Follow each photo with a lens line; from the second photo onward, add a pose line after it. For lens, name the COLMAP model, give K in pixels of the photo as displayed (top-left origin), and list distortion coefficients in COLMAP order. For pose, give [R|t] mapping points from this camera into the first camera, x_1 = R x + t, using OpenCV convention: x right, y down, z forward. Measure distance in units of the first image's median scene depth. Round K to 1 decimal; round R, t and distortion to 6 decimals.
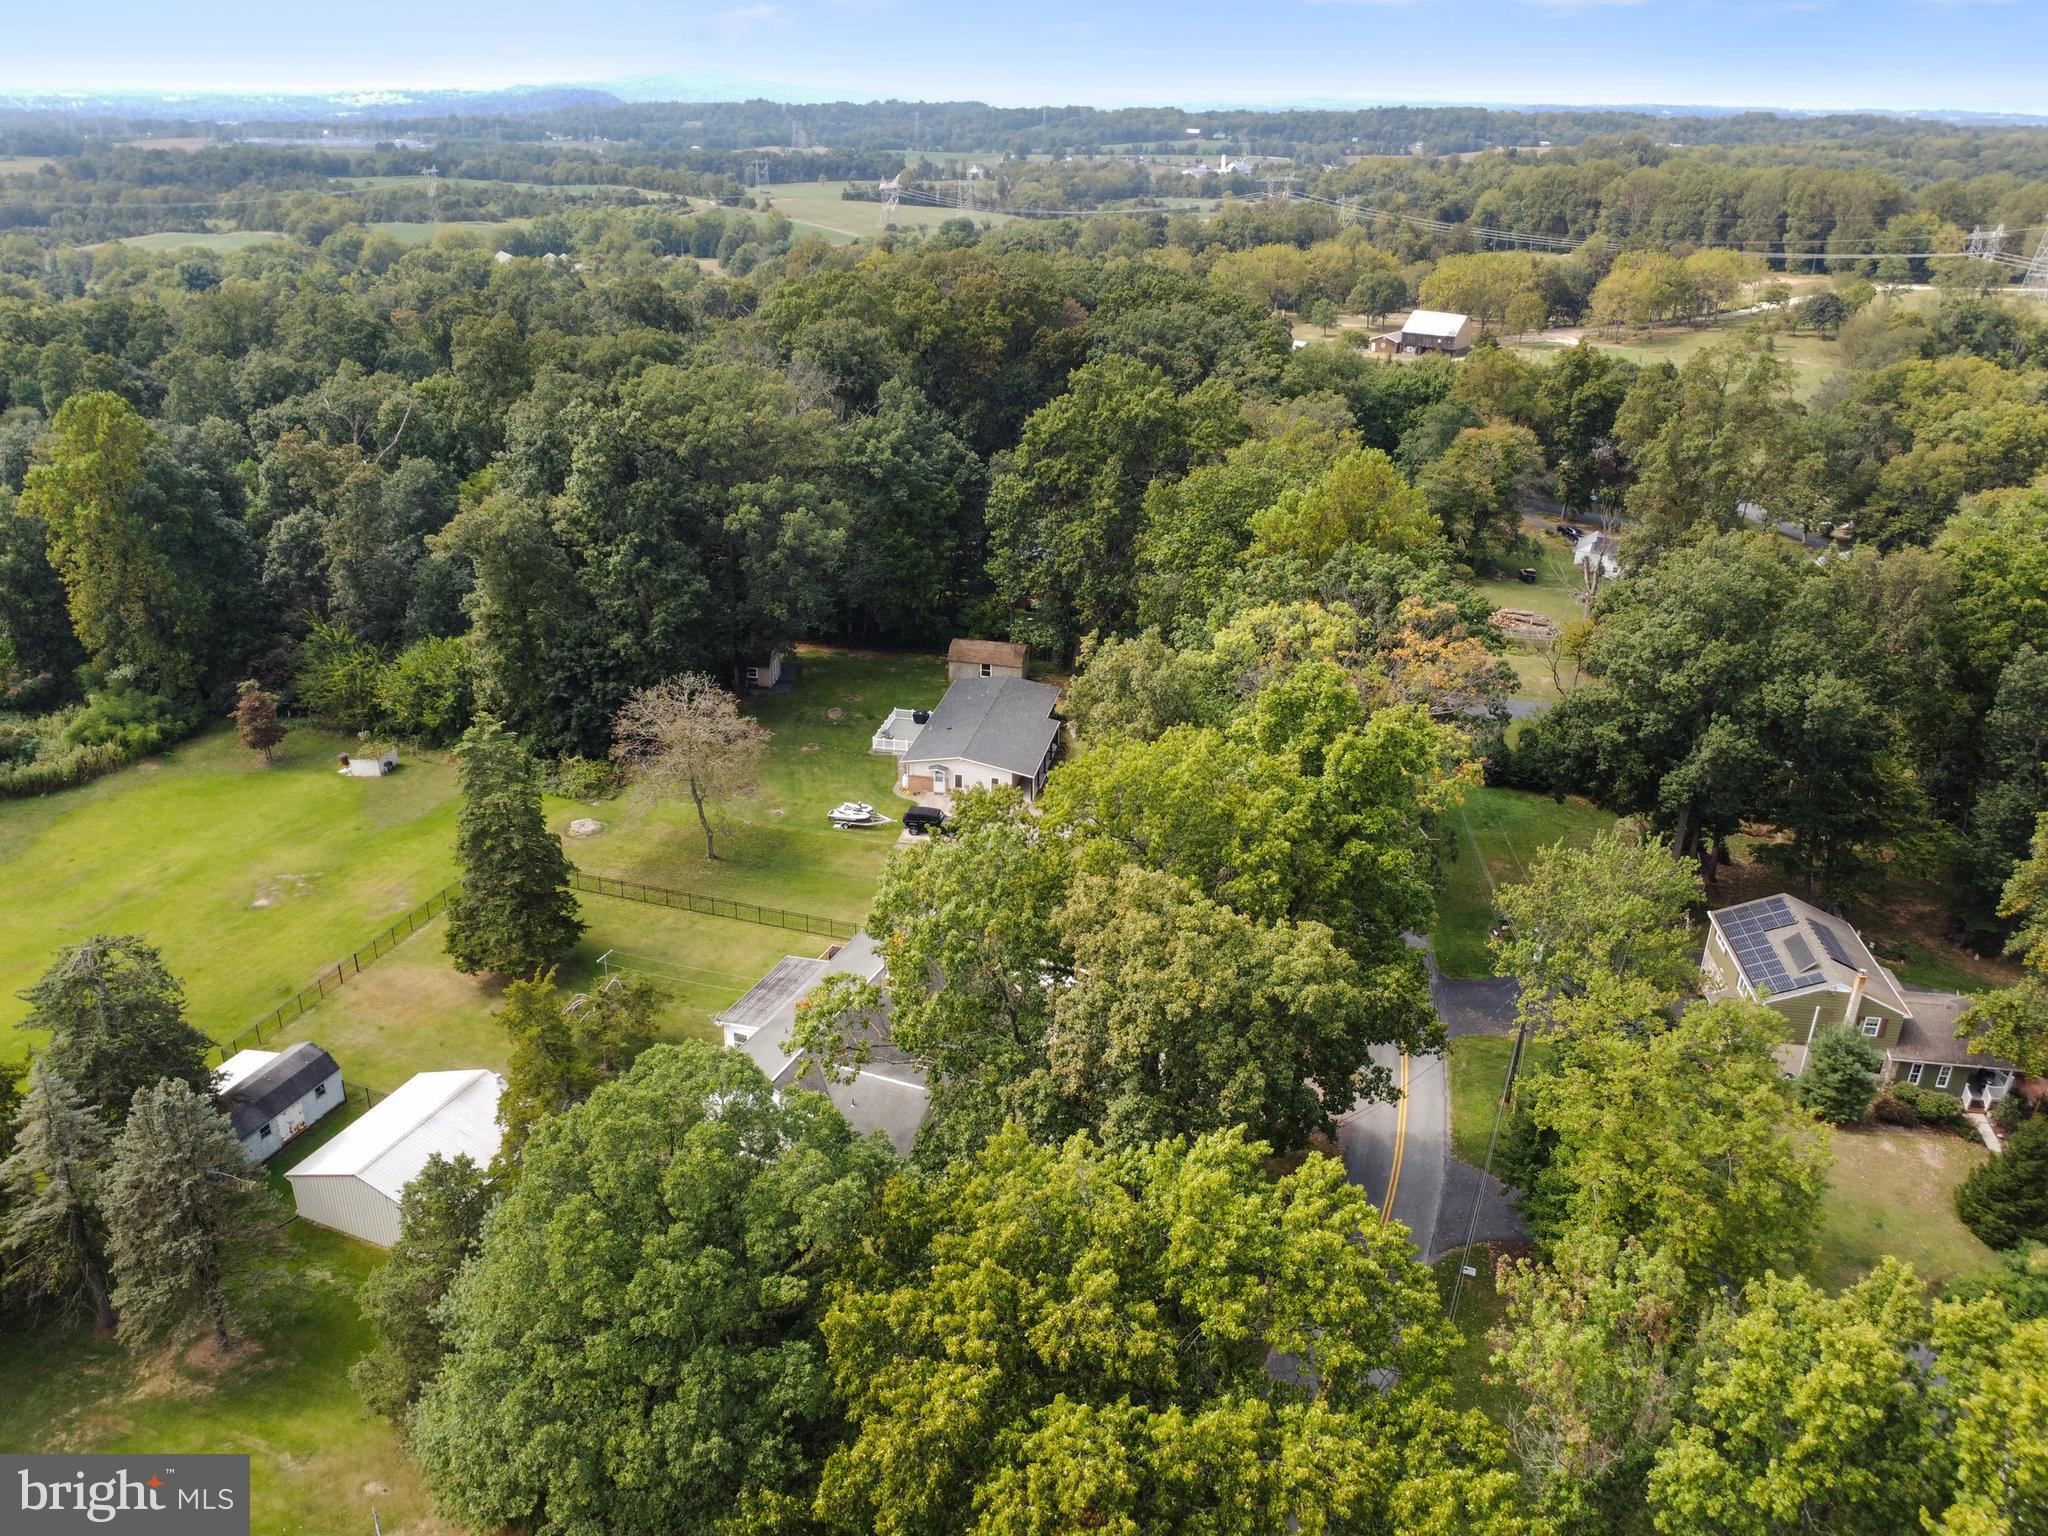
lens RADIAL K [[1490.8, 0, 1024.0], [0, 1490.8, 768.0], [0, 0, 1]] dist [-0.022496, -0.001513]
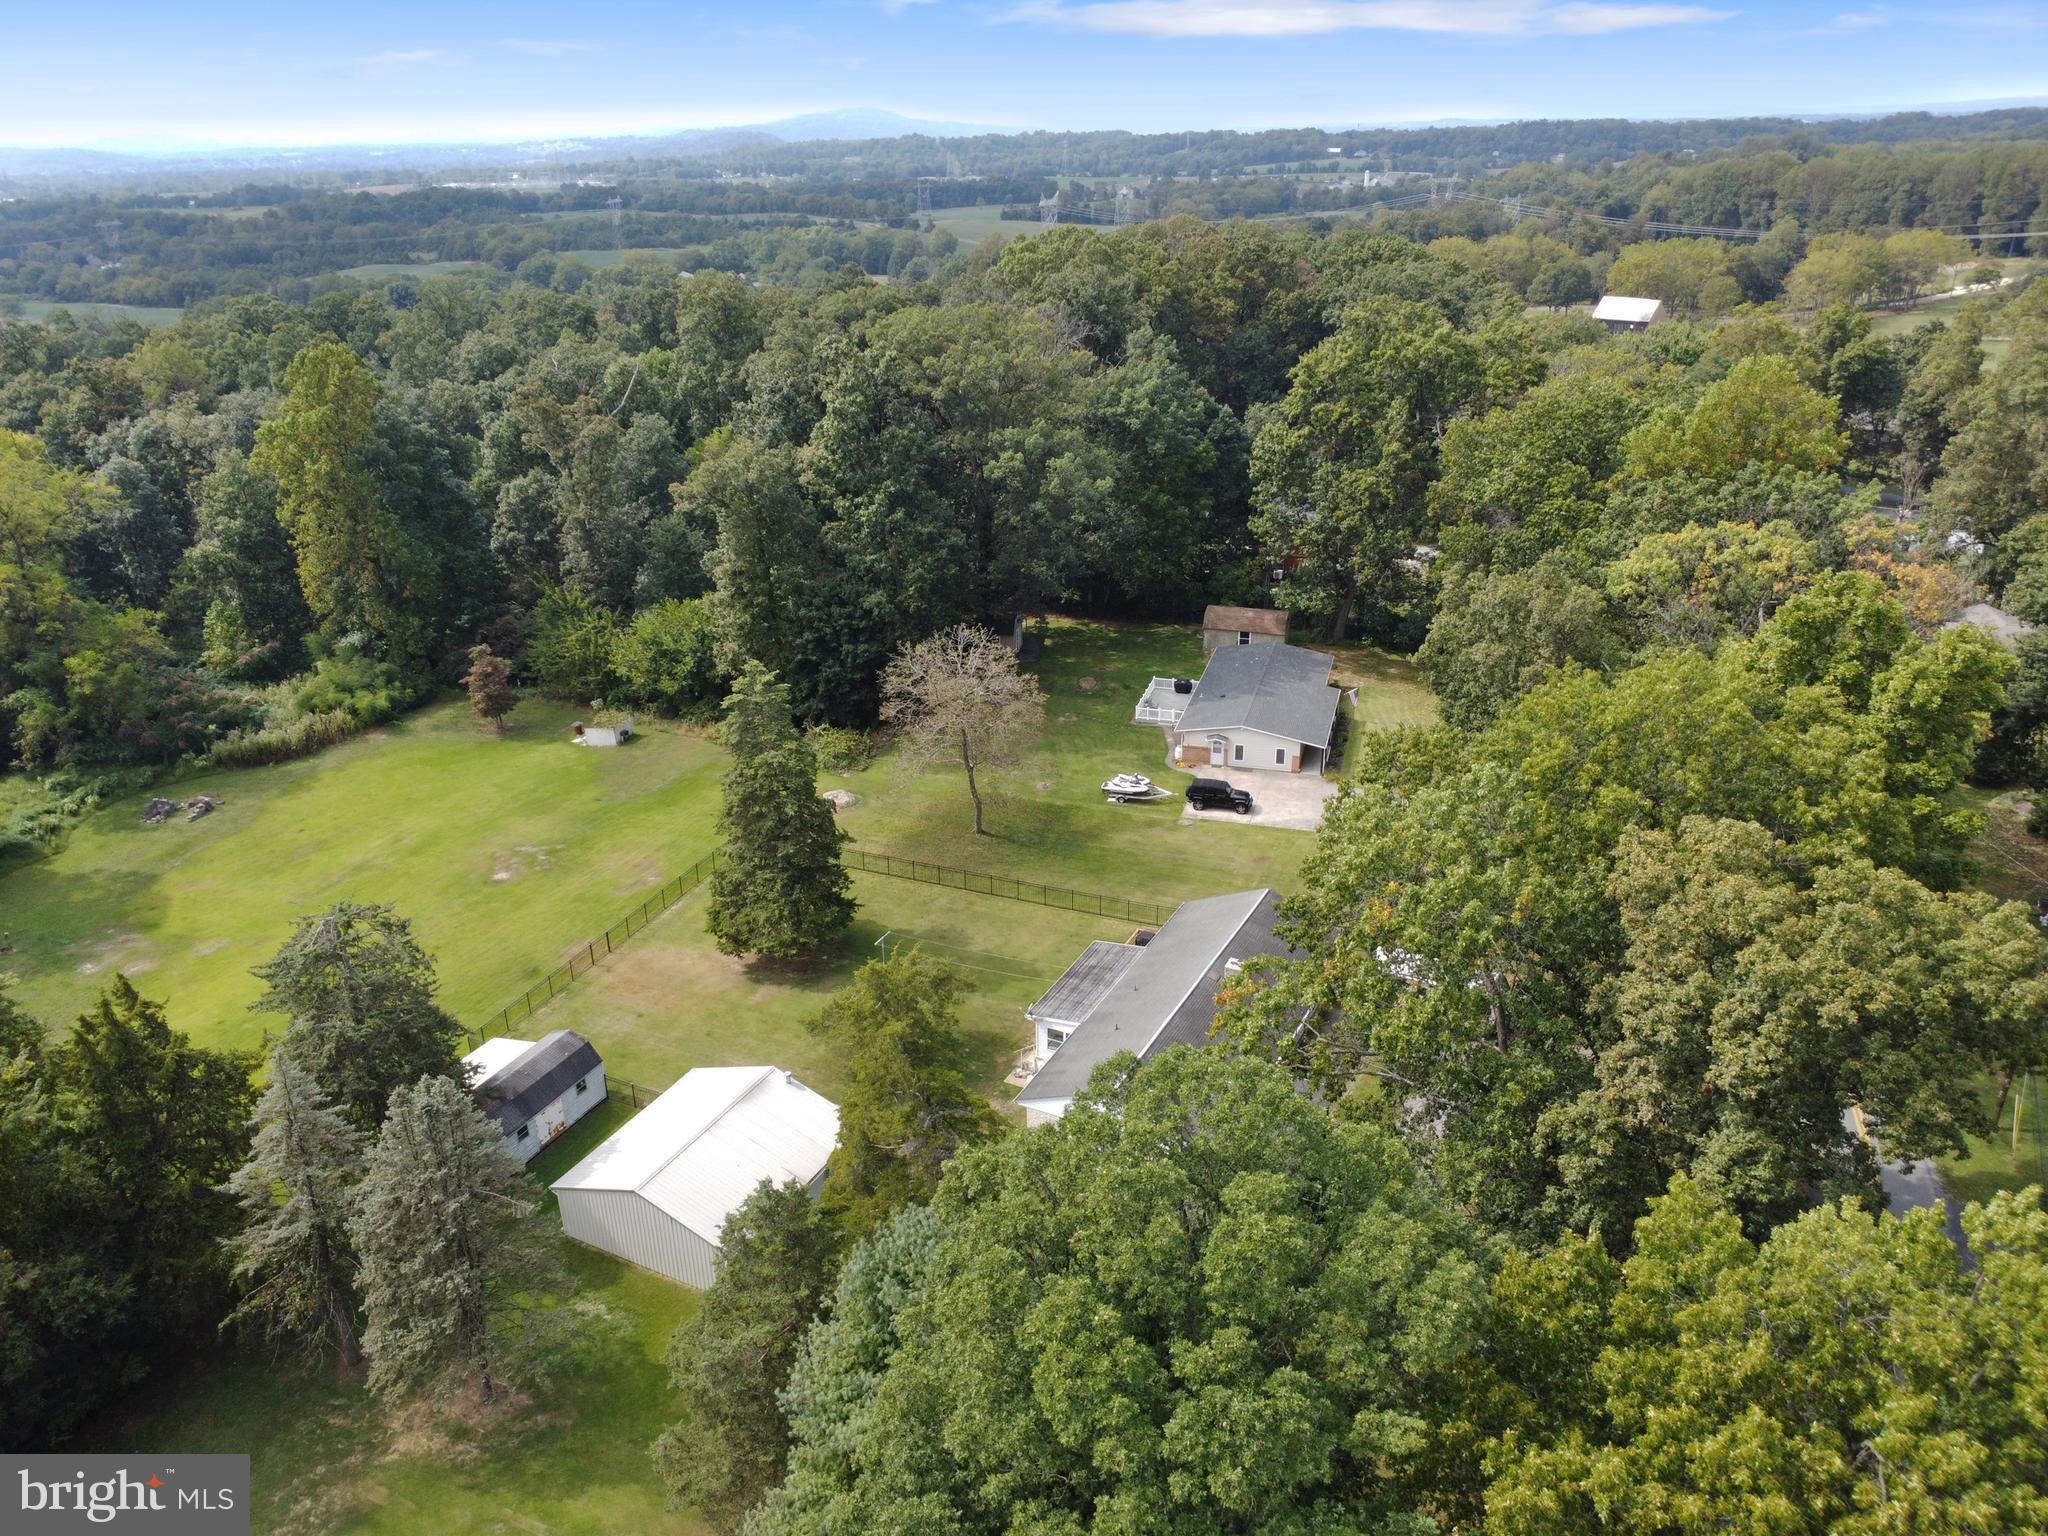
lens RADIAL K [[1404.3, 0, 1029.8], [0, 1404.3, 771.3], [0, 0, 1]] dist [-0.013183, -0.007138]
pose [[0.996538, 0.004069, -0.083042, -0.099573], [-0.004238, 0.999989, -0.001853, 0.022407], [0.083034, 0.002198, 0.996544, 0.137257]]
